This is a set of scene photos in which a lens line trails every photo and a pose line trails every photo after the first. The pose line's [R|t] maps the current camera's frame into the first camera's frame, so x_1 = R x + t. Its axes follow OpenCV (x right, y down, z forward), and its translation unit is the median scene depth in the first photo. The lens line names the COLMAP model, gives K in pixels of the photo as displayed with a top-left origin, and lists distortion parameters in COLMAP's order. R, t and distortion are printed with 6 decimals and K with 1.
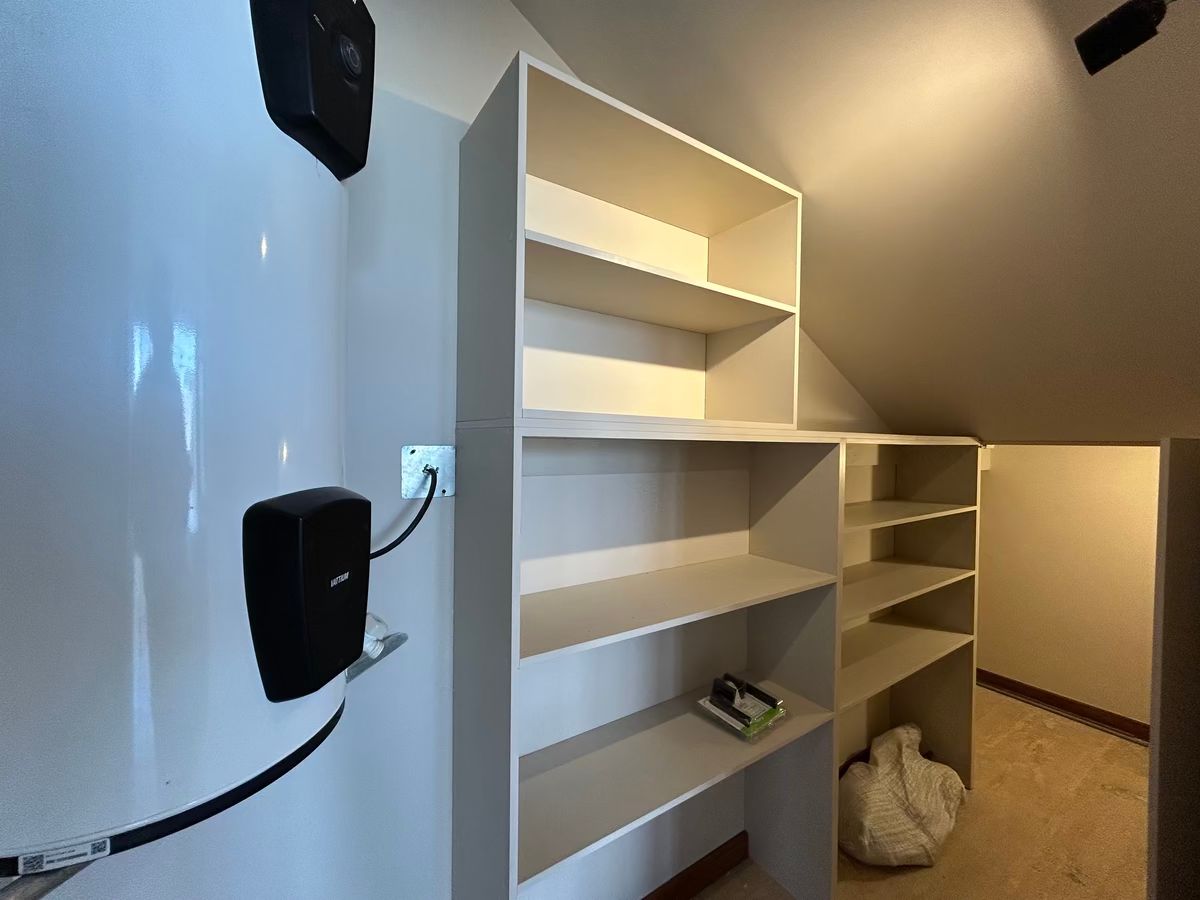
lens RADIAL K [[481.6, 0, 599.5], [0, 481.6, 448.2], [0, 0, 1]] dist [-0.000094, 0.000499]
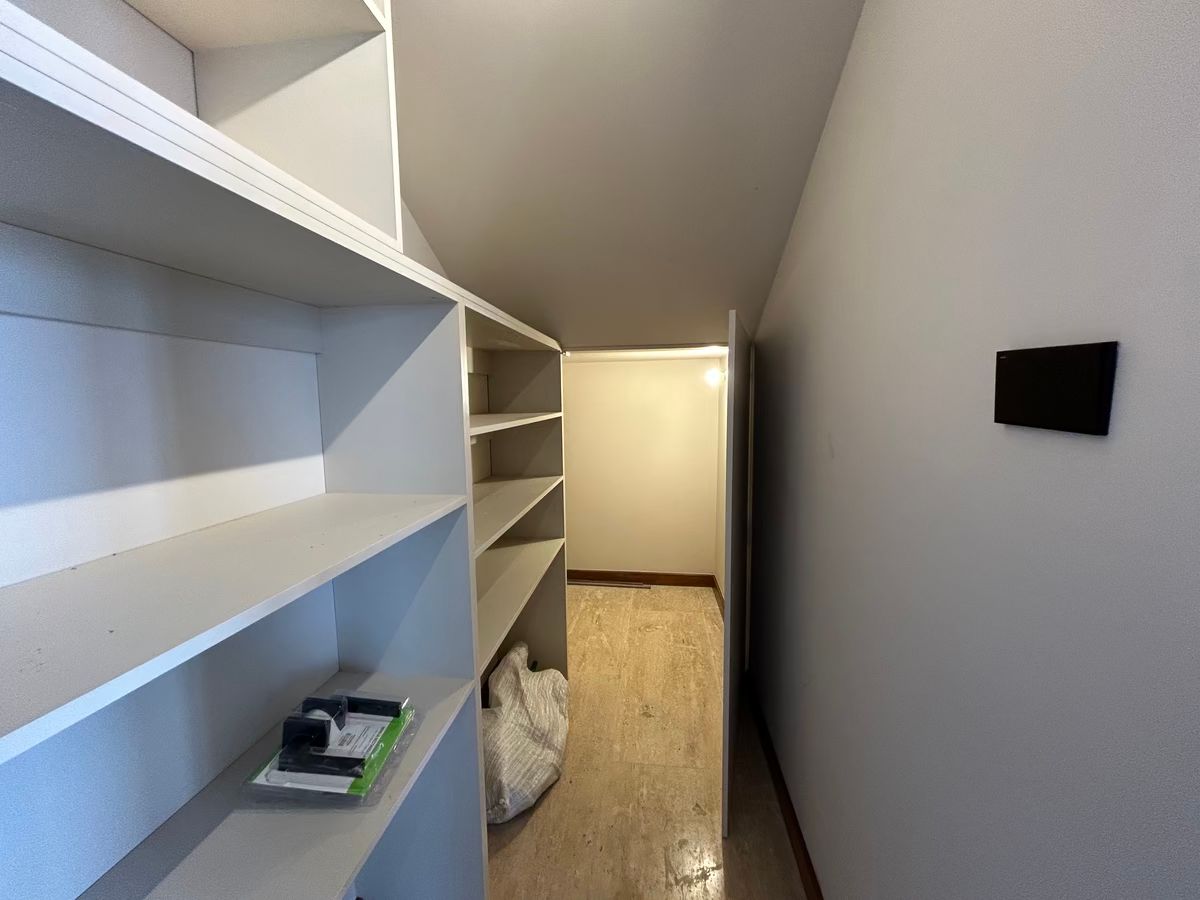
lens RADIAL K [[481.6, 0, 594.3], [0, 481.6, 450.8], [0, 0, 1]] dist [-0.000094, 0.000499]
pose [[0.656667, -0.104626, 0.746888, 0.079754], [0.033325, 0.993389, 0.109857, 0.108204], [-0.753444, -0.047249, 0.655812, 0.334242]]
